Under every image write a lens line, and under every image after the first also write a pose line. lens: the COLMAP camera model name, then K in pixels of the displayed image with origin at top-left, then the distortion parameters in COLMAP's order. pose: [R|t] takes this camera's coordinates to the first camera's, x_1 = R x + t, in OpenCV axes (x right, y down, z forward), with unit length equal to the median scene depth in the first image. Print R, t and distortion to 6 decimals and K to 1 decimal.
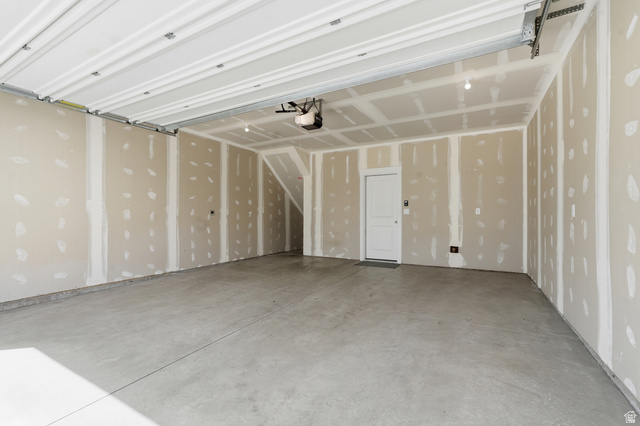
lens RADIAL K [[286.2, 0, 319.7], [0, 286.2, 213.6], [0, 0, 1]] dist [-0.008421, 0.002575]
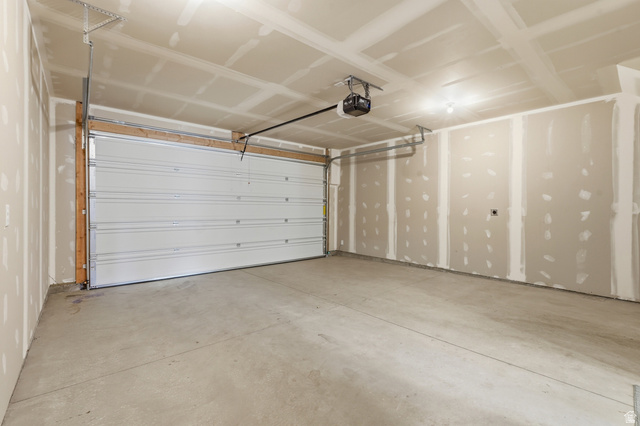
lens RADIAL K [[286.2, 0, 320.3], [0, 286.2, 211.1], [0, 0, 1]] dist [-0.008421, 0.002575]
pose [[-0.344850, 0.004854, -0.938645, 0.657696], [-0.000793, 0.999985, 0.005463, -0.013845], [0.938658, 0.002629, -0.344840, 0.981864]]
